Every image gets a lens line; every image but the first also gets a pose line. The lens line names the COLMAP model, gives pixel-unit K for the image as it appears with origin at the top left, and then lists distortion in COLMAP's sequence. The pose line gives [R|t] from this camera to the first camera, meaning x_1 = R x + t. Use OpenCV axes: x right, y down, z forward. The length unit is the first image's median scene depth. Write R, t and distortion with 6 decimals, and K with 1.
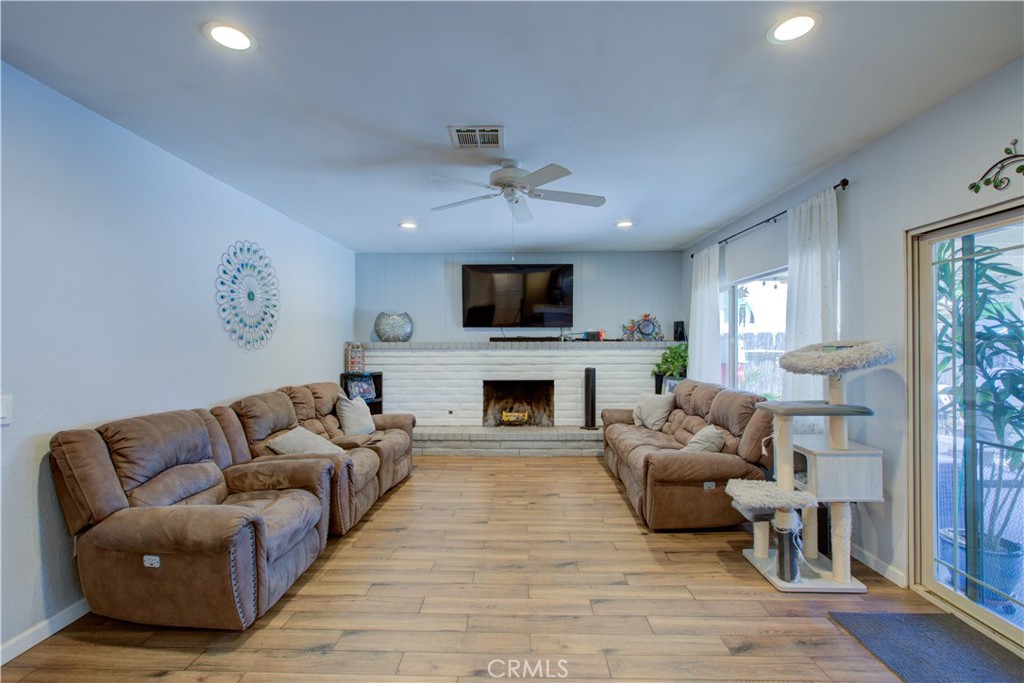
lens RADIAL K [[469.0, 0, 510.1], [0, 469.0, 346.3], [0, 0, 1]] dist [-0.001584, -0.000359]
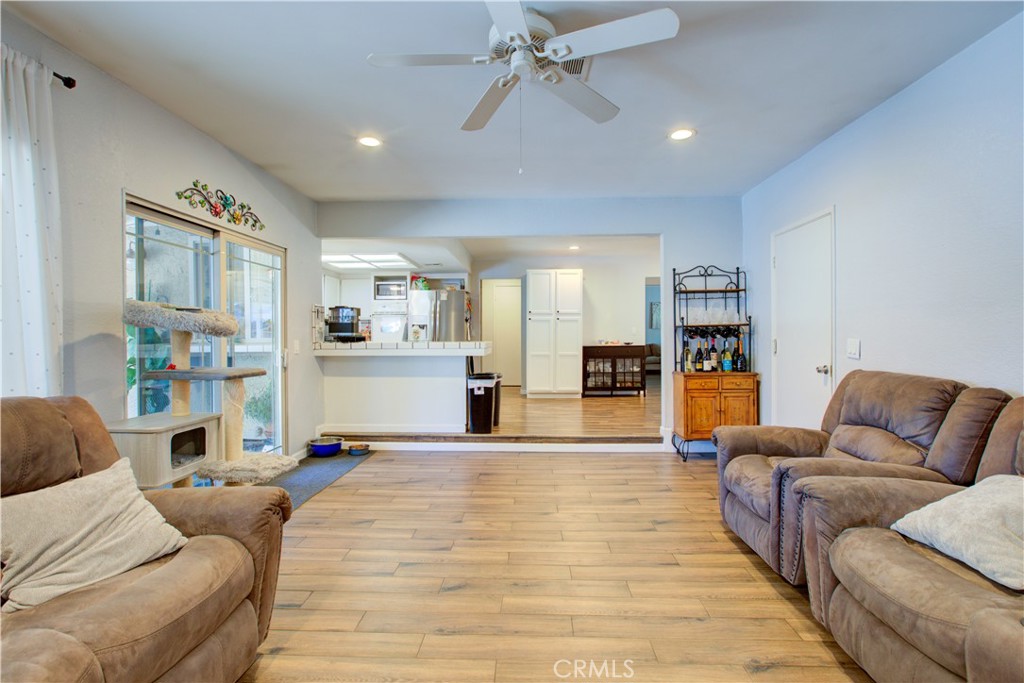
lens RADIAL K [[482.8, 0, 488.3], [0, 482.8, 333.7], [0, 0, 1]] dist [-0.003872, 0.000113]
pose [[-0.997846, 0.006027, 0.065320, 0.012411], [0.006179, 0.999979, 0.002117, 0.051672], [-0.065306, 0.002516, -0.997862, 1.888748]]
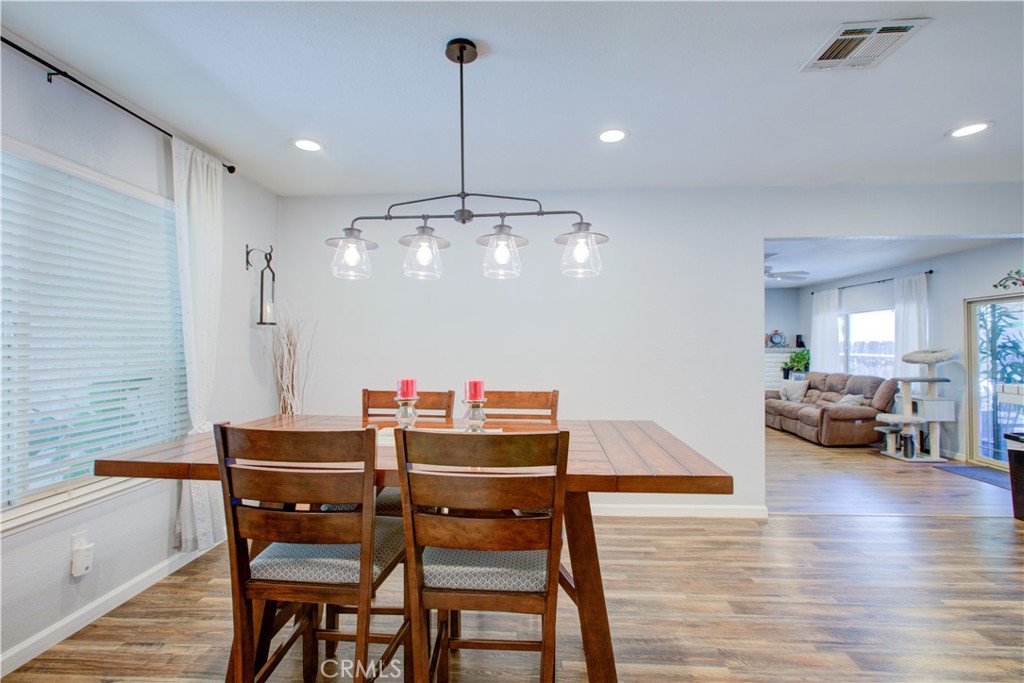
lens RADIAL K [[467.1, 0, 512.0], [0, 467.1, 344.2], [0, 0, 1]] dist [-0.000075, 0.000839]
pose [[0.999375, 0.001858, -0.035288, -1.165706], [-0.002315, 0.999914, -0.012919, -0.000284], [0.035261, 0.012993, 0.999294, -1.232016]]
